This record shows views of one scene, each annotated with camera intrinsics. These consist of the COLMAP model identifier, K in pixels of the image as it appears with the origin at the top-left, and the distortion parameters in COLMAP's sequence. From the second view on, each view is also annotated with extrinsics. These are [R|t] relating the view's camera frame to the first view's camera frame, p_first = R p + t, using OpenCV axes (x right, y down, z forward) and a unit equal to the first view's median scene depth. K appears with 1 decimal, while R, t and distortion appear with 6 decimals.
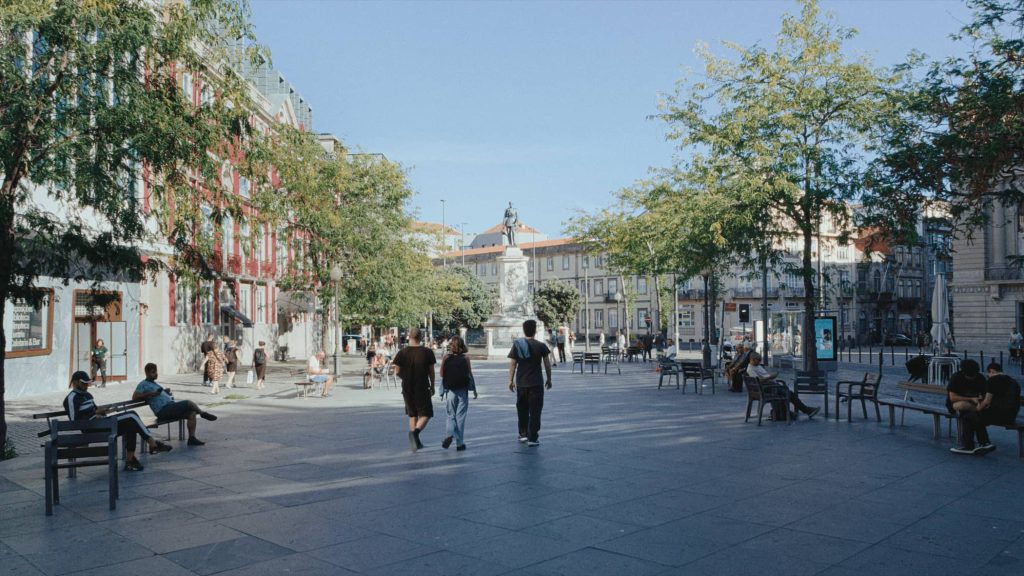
lens RADIAL K [[872.4, 0, 512.7], [0, 872.4, 292.2], [0, 0, 1]] dist [-0.005638, -0.001277]
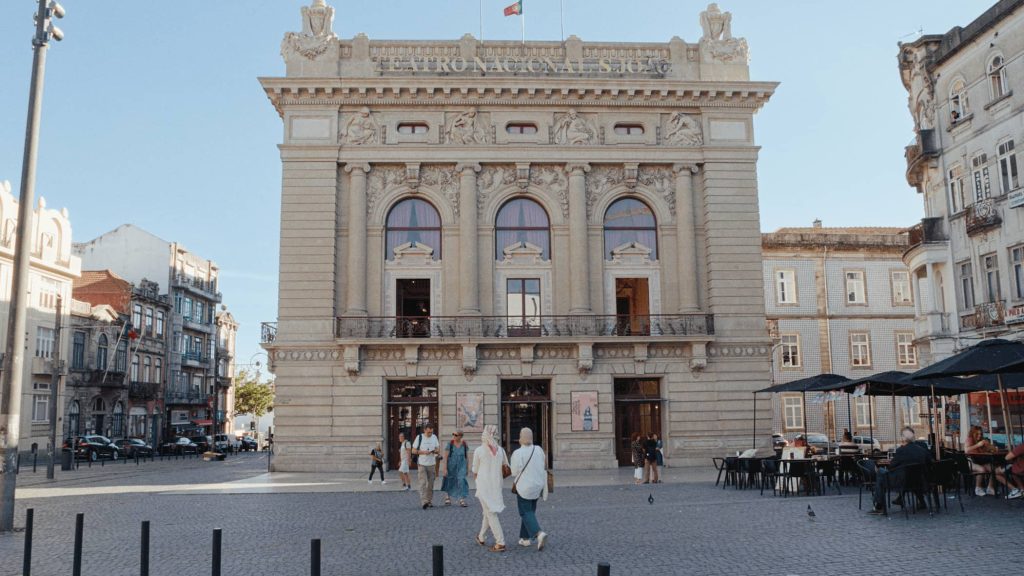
lens RADIAL K [[872.4, 0, 512.6], [0, 872.4, 287.7], [0, 0, 1]] dist [-0.005638, -0.001277]
pose [[0.641485, 0.113853, 0.758640, 0.134008], [-0.020876, 0.991150, -0.131095, 0.017306], [-0.766851, 0.068258, 0.638185, 0.389442]]
